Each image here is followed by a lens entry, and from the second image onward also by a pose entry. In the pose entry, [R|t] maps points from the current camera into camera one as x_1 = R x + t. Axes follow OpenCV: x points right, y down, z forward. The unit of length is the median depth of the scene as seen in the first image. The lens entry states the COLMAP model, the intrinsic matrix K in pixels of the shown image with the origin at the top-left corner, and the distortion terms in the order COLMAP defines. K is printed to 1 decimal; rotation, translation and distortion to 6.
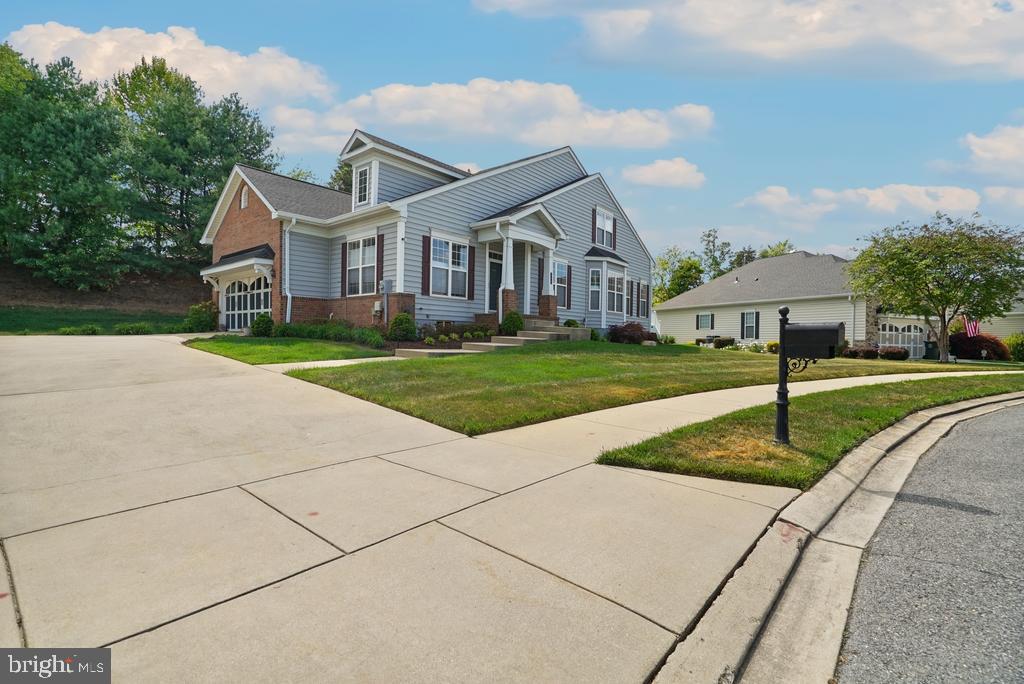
lens RADIAL K [[478.6, 0, 501.9], [0, 478.6, 333.2], [0, 0, 1]] dist [-0.032502, 0.006992]
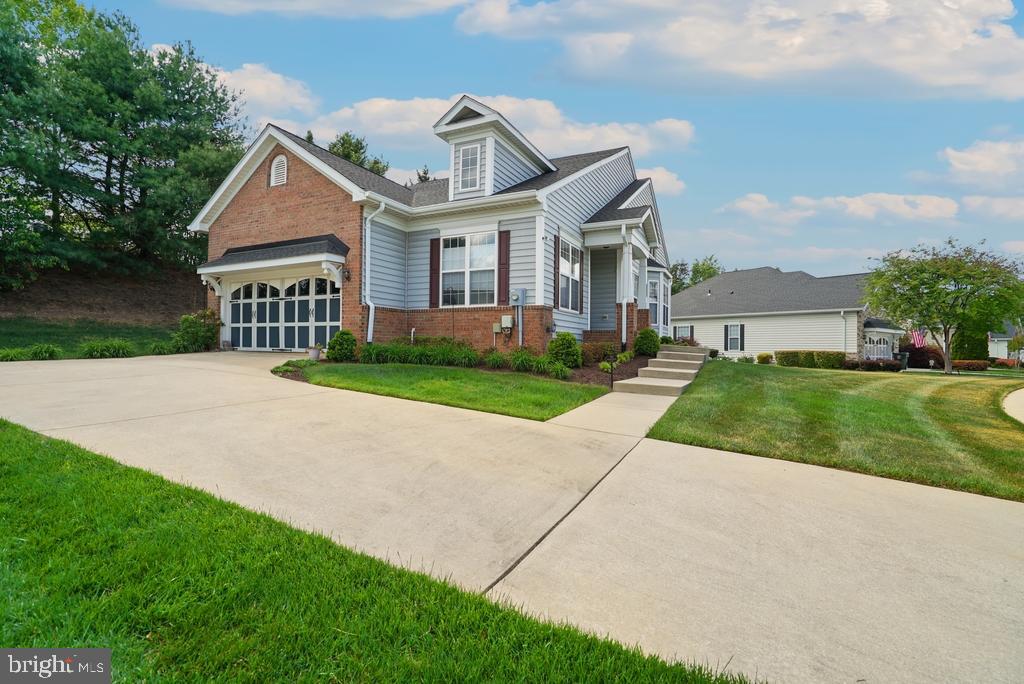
lens RADIAL K [[478.6, 0, 502.2], [0, 478.6, 335.8], [0, 0, 1]] dist [-0.032502, 0.006992]
pose [[0.972409, 0.001323, 0.233278, -0.338476], [0.000208, 0.999979, -0.006538, -0.020971], [-0.233282, 0.006407, 0.972388, 0.177582]]
